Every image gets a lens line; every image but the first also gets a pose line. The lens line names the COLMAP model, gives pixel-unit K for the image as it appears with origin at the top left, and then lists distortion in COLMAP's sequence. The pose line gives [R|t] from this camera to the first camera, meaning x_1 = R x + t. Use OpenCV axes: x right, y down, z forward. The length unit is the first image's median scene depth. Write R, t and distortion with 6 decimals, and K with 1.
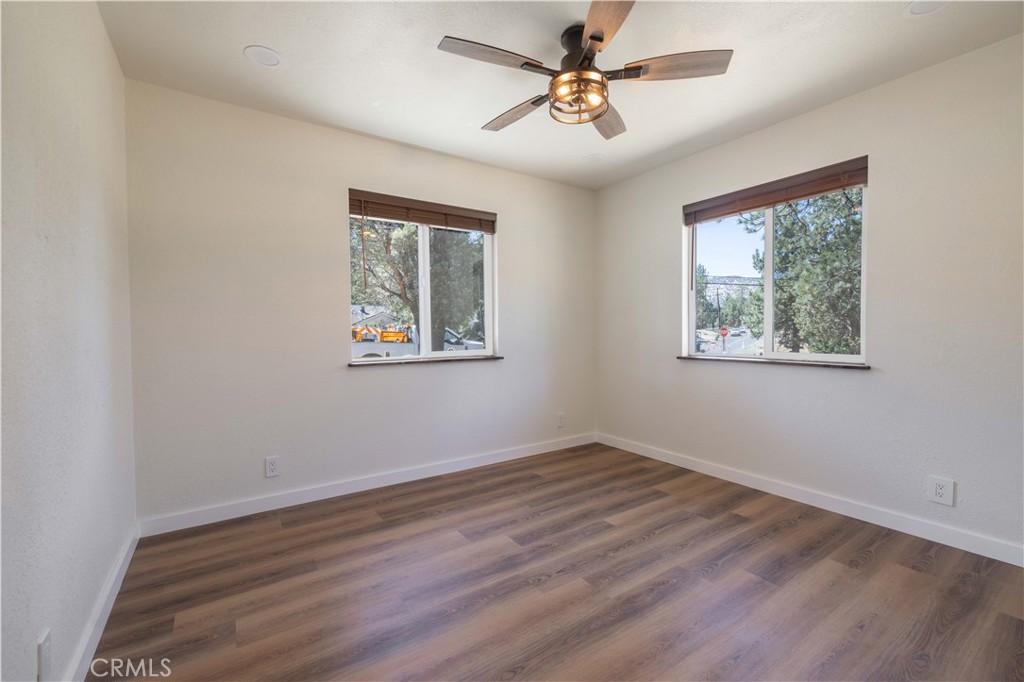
lens RADIAL K [[439.9, 0, 517.3], [0, 439.9, 337.1], [0, 0, 1]] dist [0.001116, -0.000515]
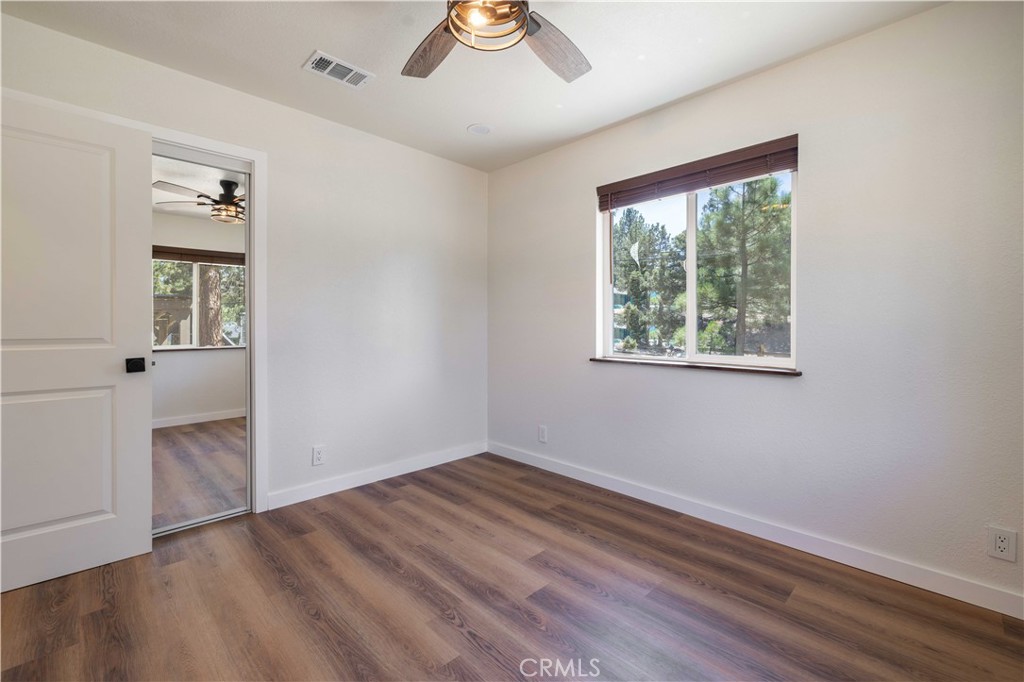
lens RADIAL K [[439.9, 0, 517.3], [0, 439.9, 337.1], [0, 0, 1]] dist [0.001116, -0.000515]
pose [[0.171560, 0.027518, -0.984789, 0.699650], [-0.028393, 0.999333, 0.022978, -0.008741], [0.984764, 0.024019, 0.172227, 0.758847]]
